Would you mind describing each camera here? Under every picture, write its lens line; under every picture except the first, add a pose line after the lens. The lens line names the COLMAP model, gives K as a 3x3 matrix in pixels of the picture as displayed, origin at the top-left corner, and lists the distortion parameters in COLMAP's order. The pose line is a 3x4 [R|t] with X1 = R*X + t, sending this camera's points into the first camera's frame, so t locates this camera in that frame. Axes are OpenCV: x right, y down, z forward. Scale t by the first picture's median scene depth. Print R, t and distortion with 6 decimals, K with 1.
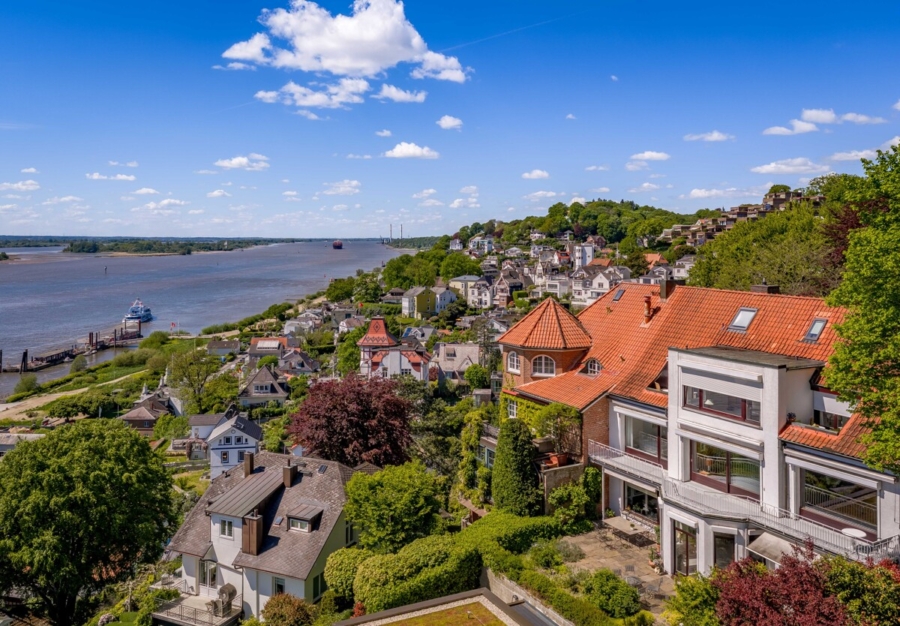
lens RADIAL K [[755.3, 0, 448.3], [0, 755.3, 281.5], [0, 0, 1]] dist [0.061716, -0.015323]
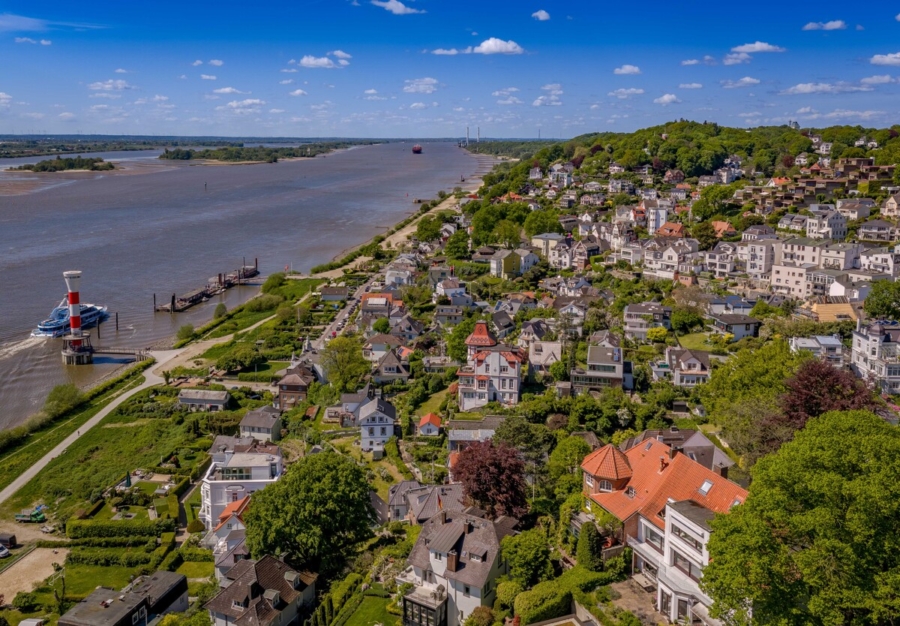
lens RADIAL K [[755.3, 0, 448.3], [0, 755.3, 281.5], [0, 0, 1]] dist [0.061716, -0.015323]
pose [[0.995090, 0.015747, -0.097710, -0.025240], [-0.002322, 0.990705, 0.136009, -0.189417], [0.098944, -0.135114, 0.985877, -0.244282]]
